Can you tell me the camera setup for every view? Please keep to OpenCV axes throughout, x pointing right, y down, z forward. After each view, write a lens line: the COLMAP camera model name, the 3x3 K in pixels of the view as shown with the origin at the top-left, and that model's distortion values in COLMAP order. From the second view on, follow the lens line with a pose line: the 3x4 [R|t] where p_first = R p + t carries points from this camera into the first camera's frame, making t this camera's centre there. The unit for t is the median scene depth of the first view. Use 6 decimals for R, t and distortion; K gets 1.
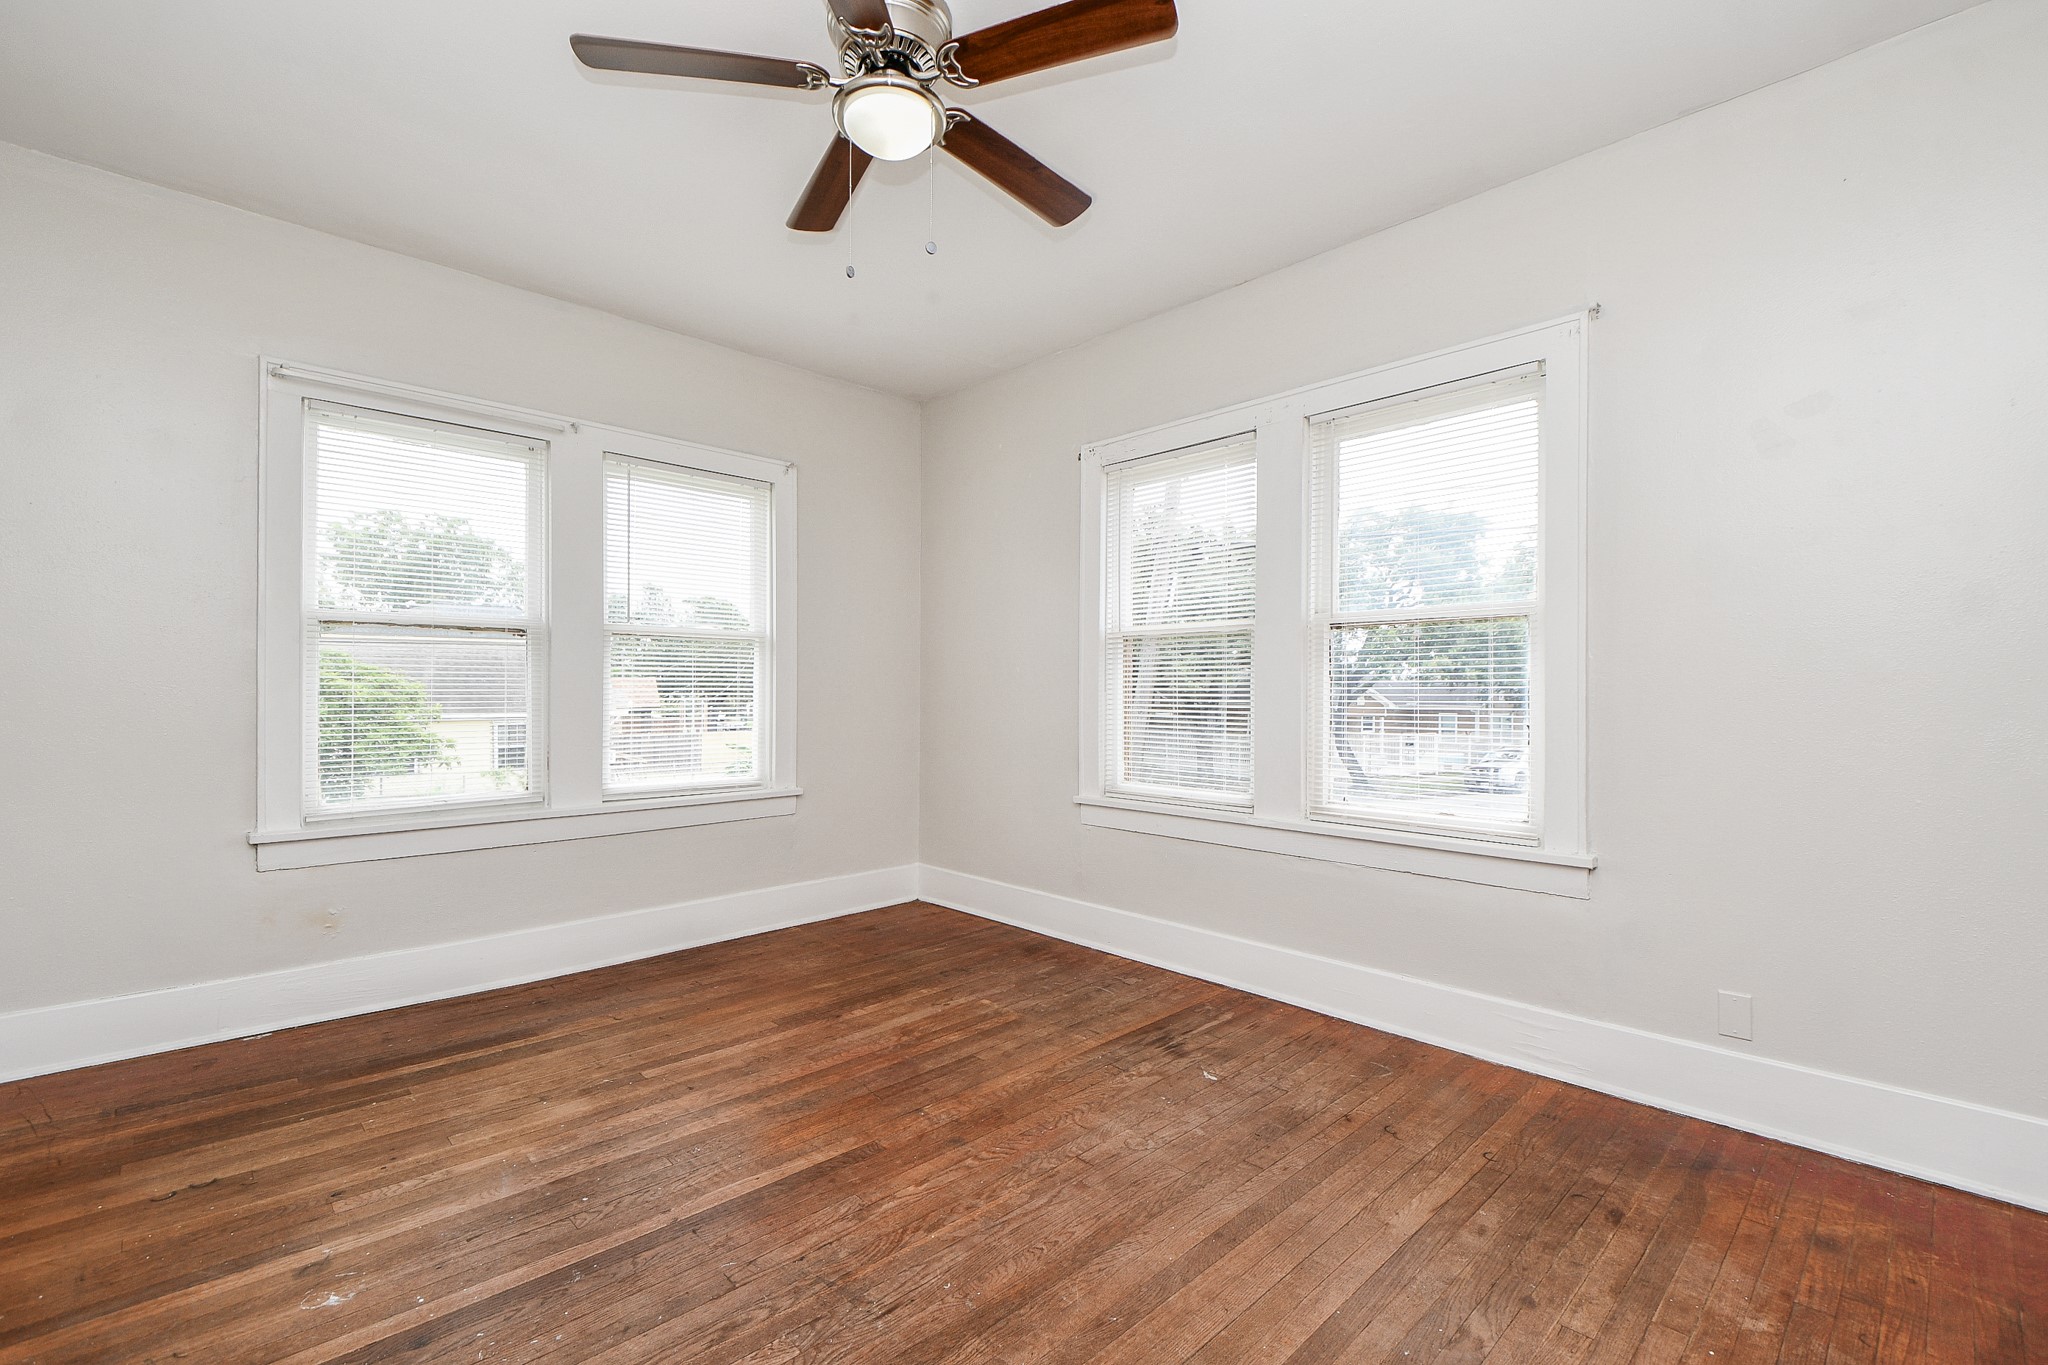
lens RADIAL K [[891.9, 0, 1023.1], [0, 891.9, 684.8], [0, 0, 1]] dist [0.004314, -0.004661]
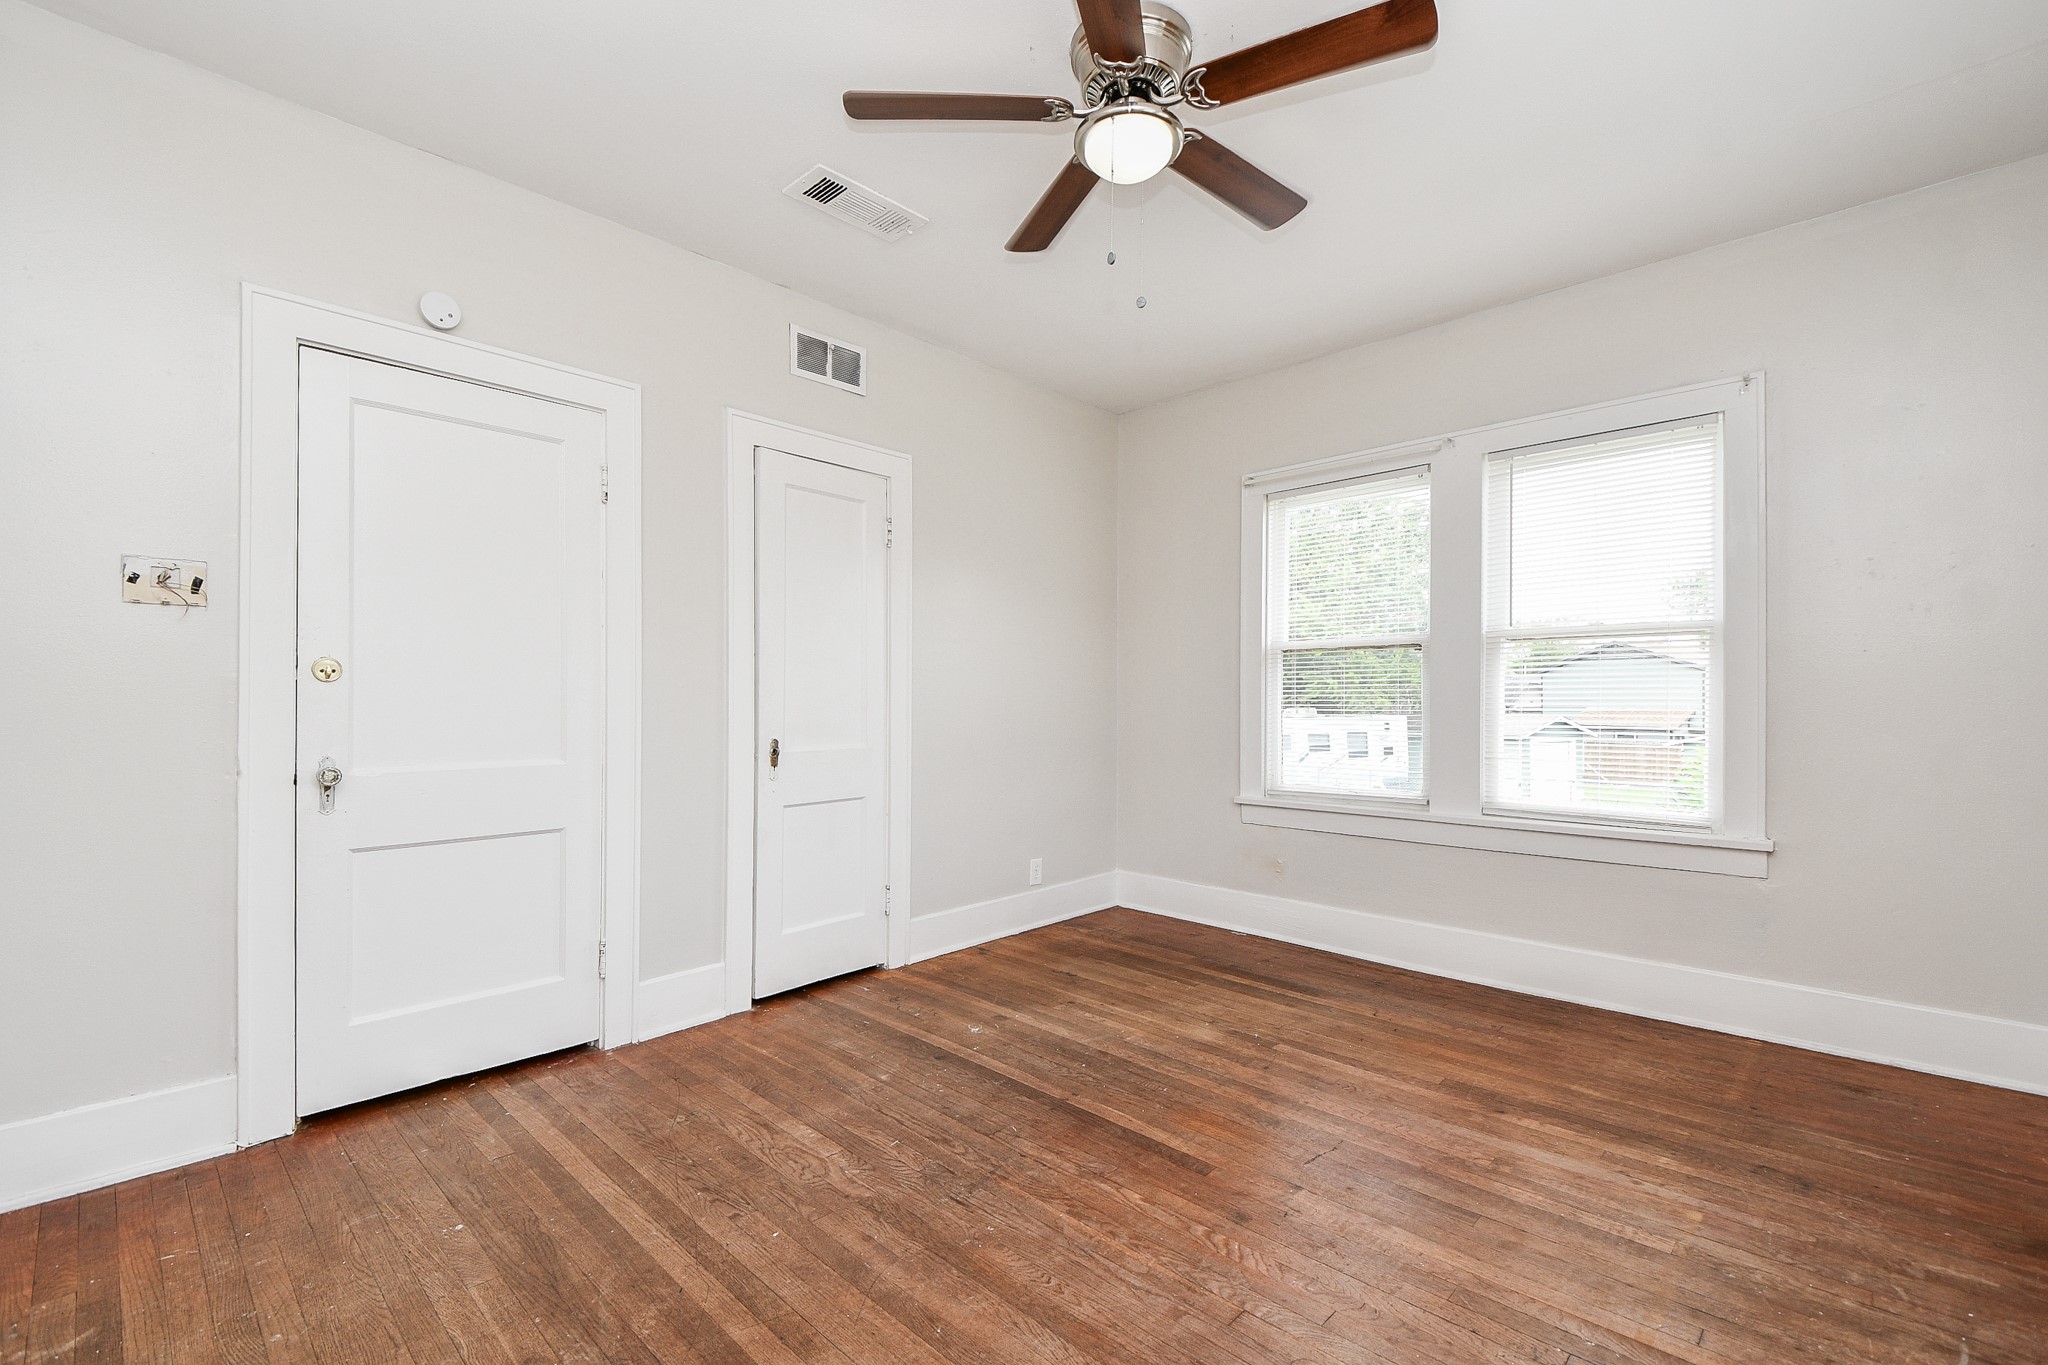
lens RADIAL K [[891.9, 0, 1021.9], [0, 891.9, 689.8], [0, 0, 1]] dist [0.004314, -0.004661]
pose [[0.034425, -0.011533, -0.999341, 0.600167], [0.002928, 0.999930, -0.011439, 0.006624], [0.999403, -0.002532, 0.034457, 0.576891]]
